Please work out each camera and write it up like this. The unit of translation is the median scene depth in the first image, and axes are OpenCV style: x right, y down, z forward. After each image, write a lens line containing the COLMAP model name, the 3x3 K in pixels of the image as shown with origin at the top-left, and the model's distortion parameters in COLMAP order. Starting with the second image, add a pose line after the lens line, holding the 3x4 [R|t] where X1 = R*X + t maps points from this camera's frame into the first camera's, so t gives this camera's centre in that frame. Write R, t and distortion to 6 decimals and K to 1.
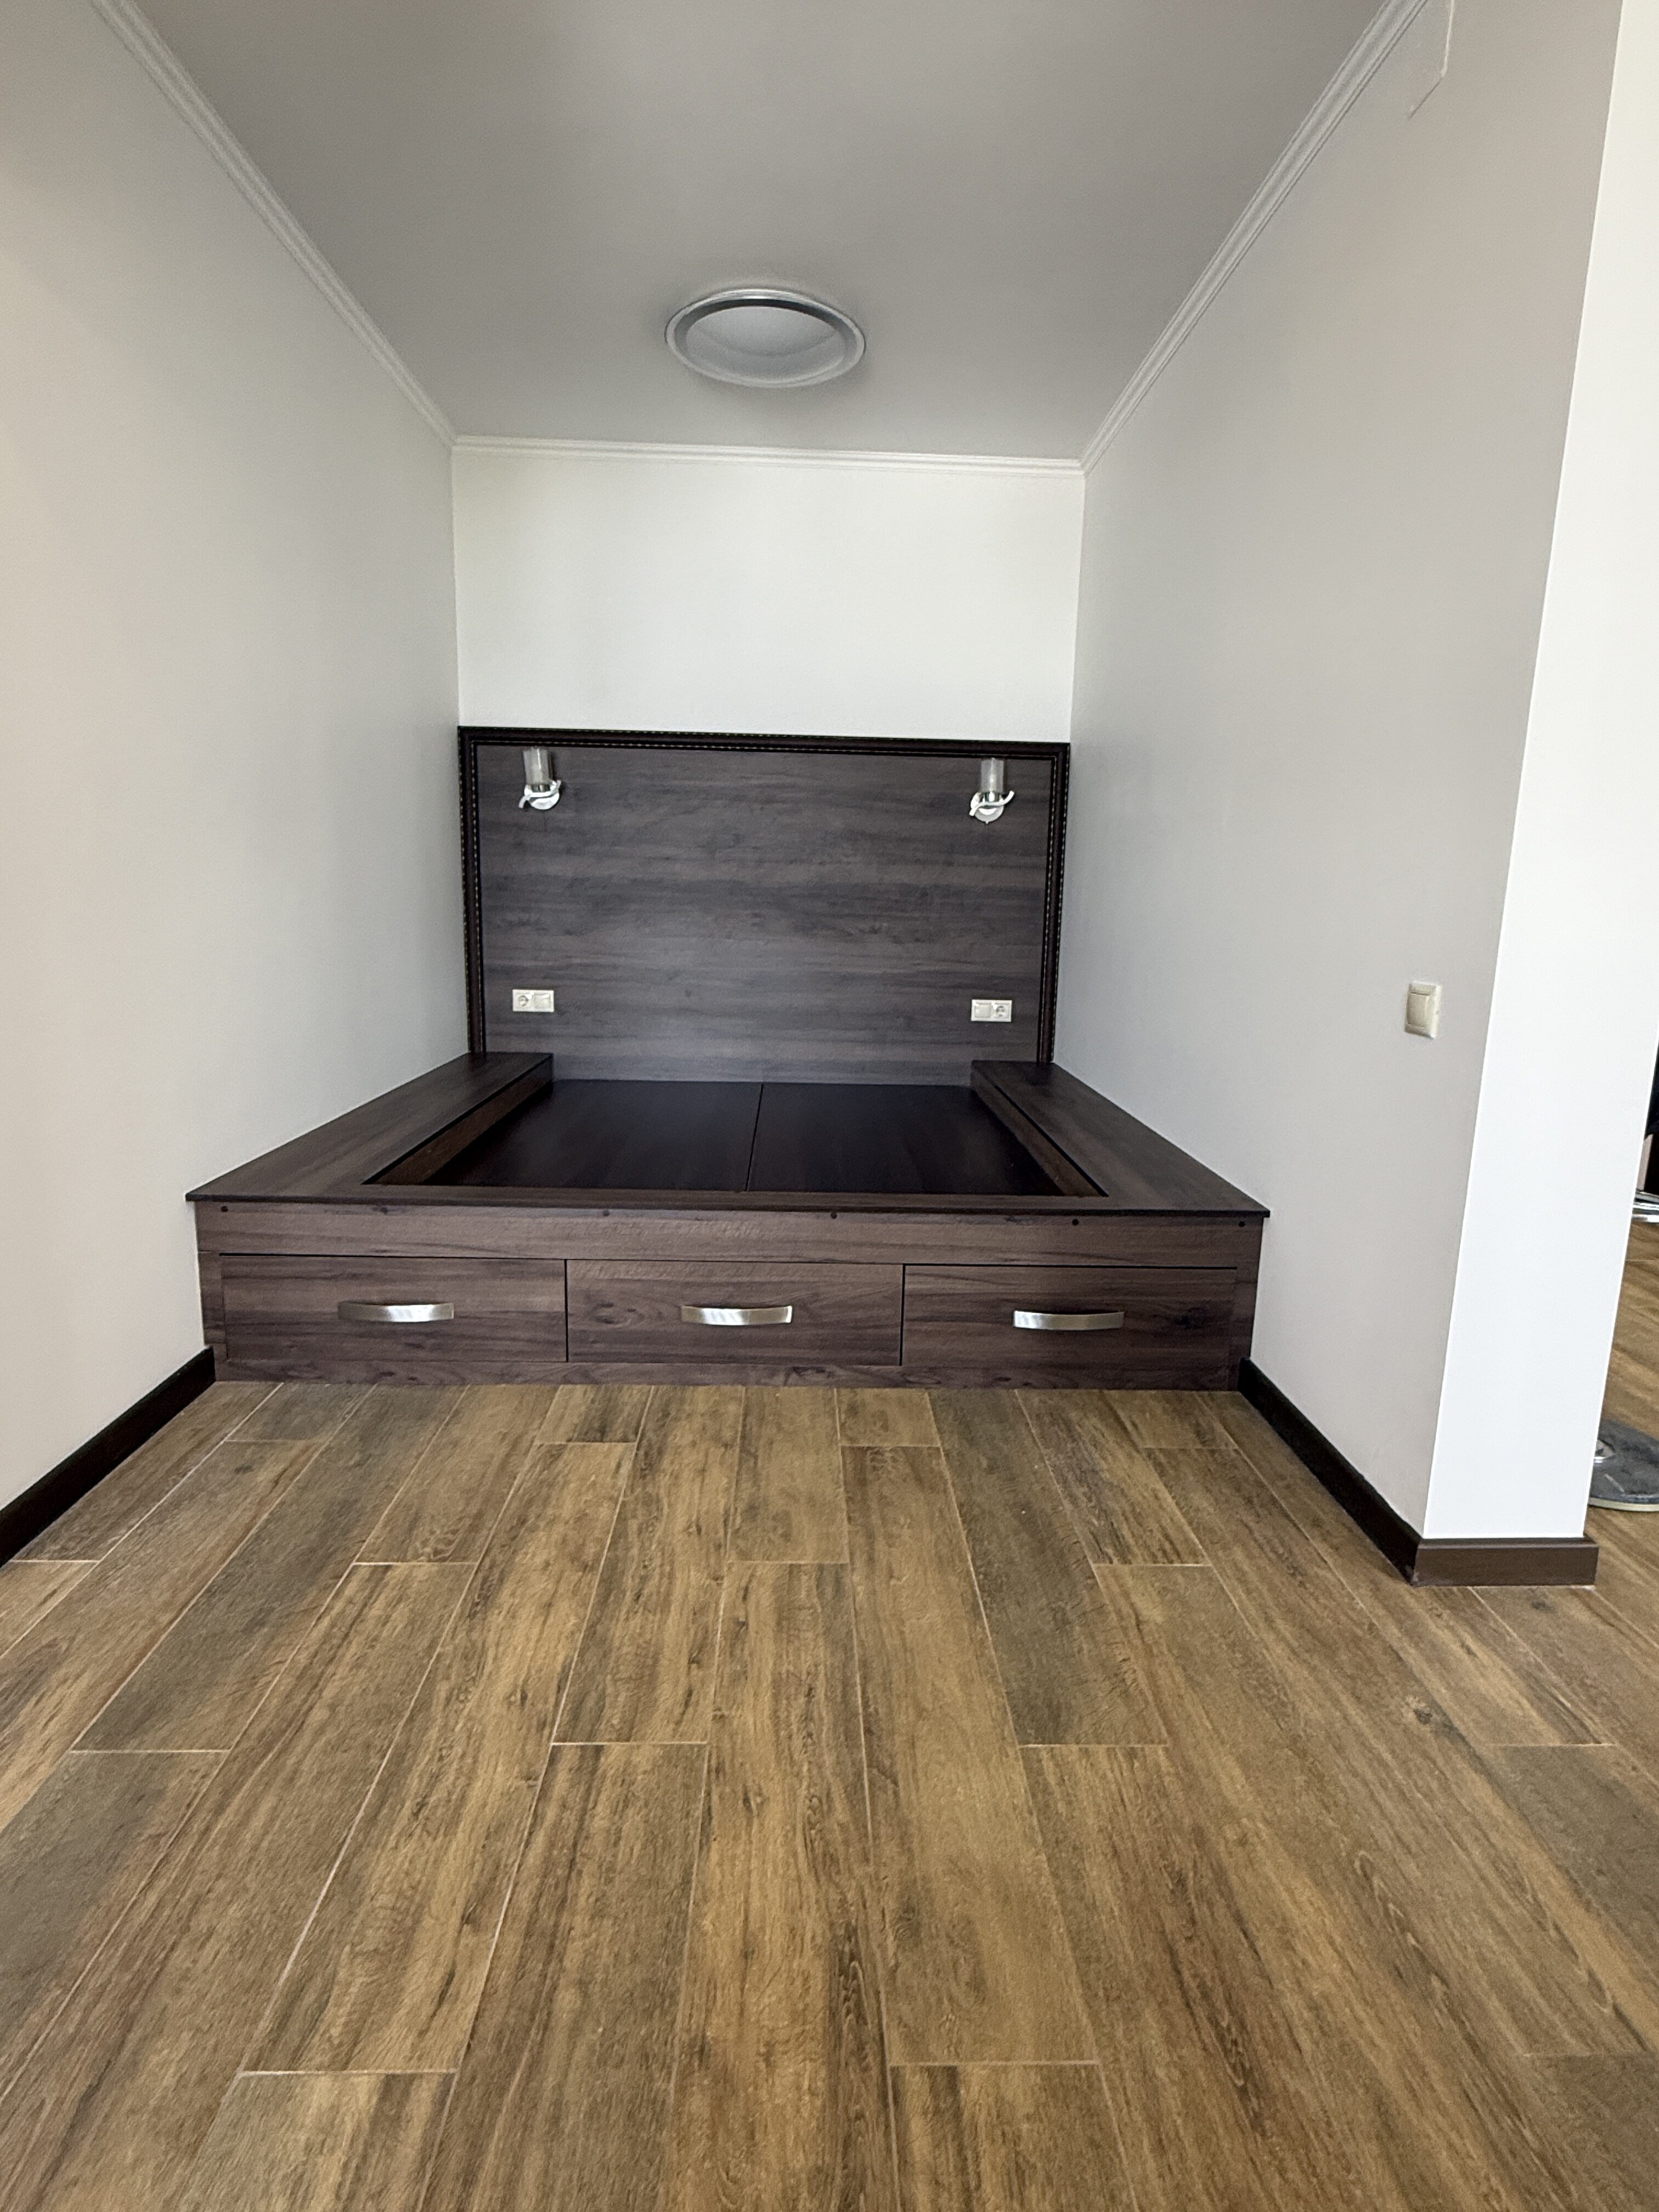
lens RADIAL K [[1161.5, 0, 833.6], [0, 1161.5, 1106.0], [0, 0, 1]] dist [0.000270, 0.001227]
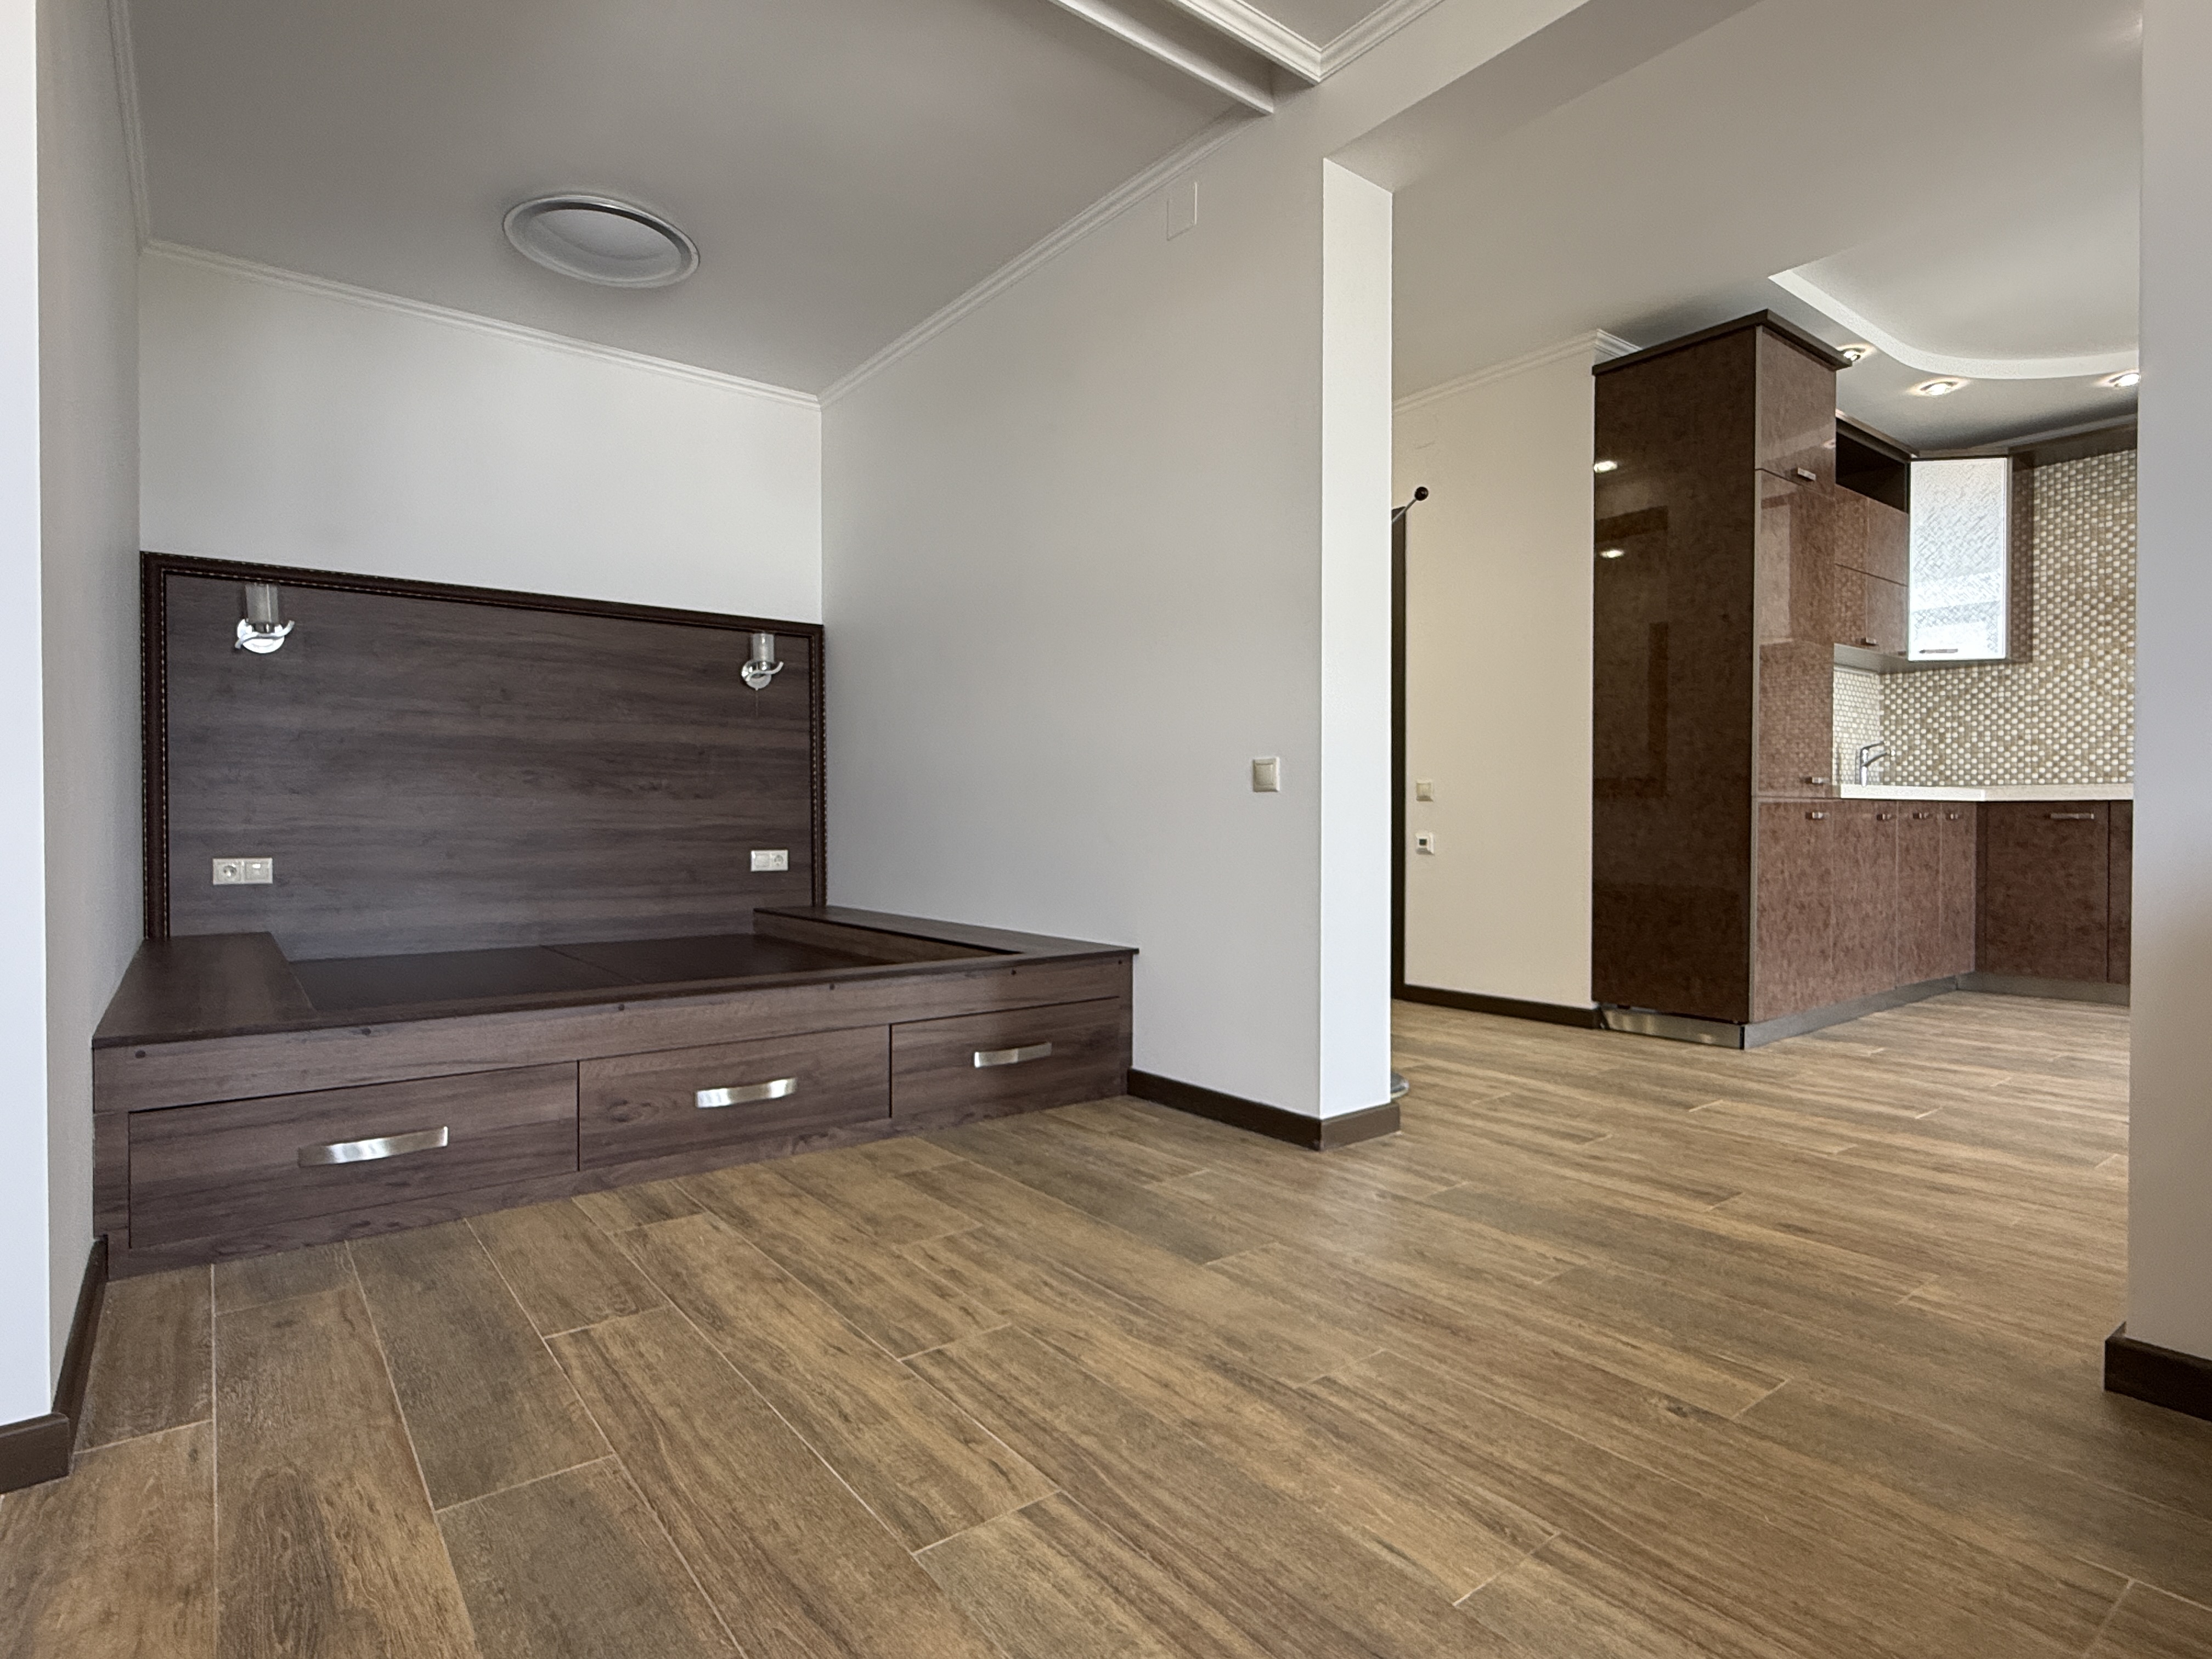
lens RADIAL K [[1161.5, 0, 1108.3], [0, 1161.5, 831.9], [0, 0, 1]] dist [0.000270, 0.001227]
pose [[0.810265, -0.030040, 0.585293, -0.316751], [0.127124, 0.983917, -0.125488, 0.088281], [-0.572110, 0.176083, 0.801052, -0.058536]]
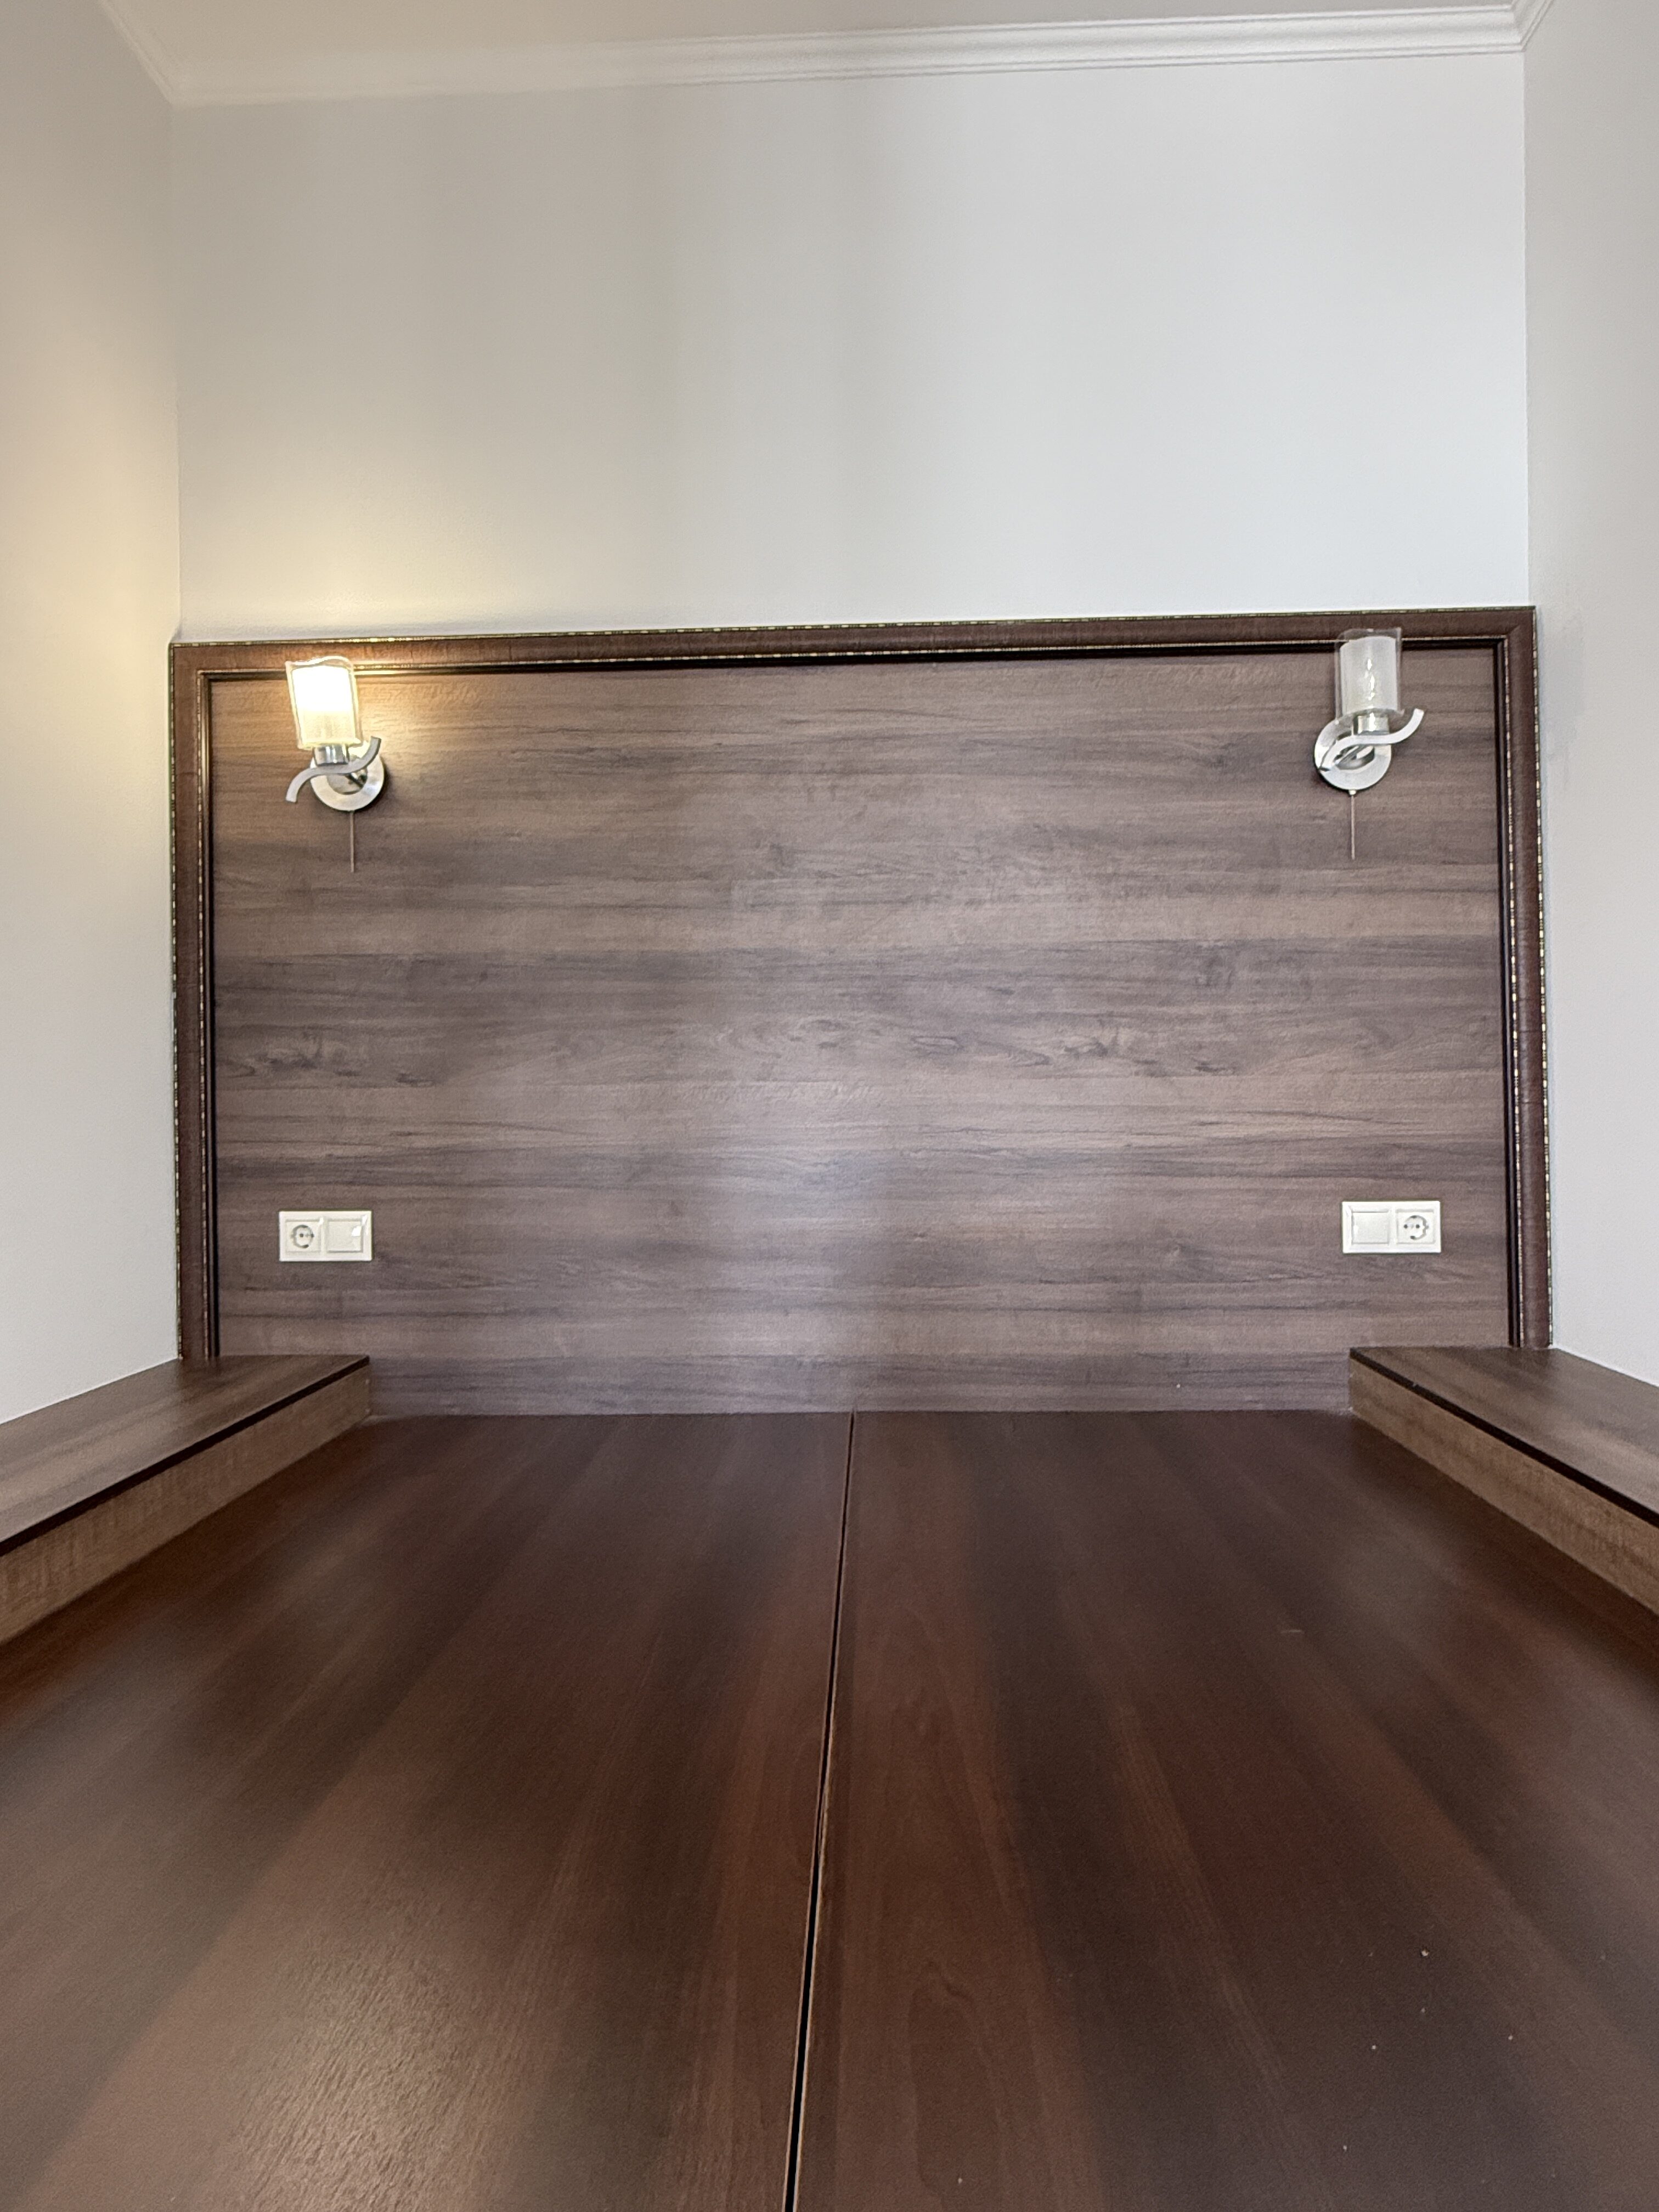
lens RADIAL K [[1276.2, 0, 829.2], [0, 1276.2, 1099.3], [0, 0, 1]] dist [0.000011, 0.002356]
pose [[0.996540, -0.037887, -0.073983, -0.040833], [0.023564, 0.982333, -0.185654, -0.062119], [0.079710, 0.183268, 0.979826, 0.696484]]
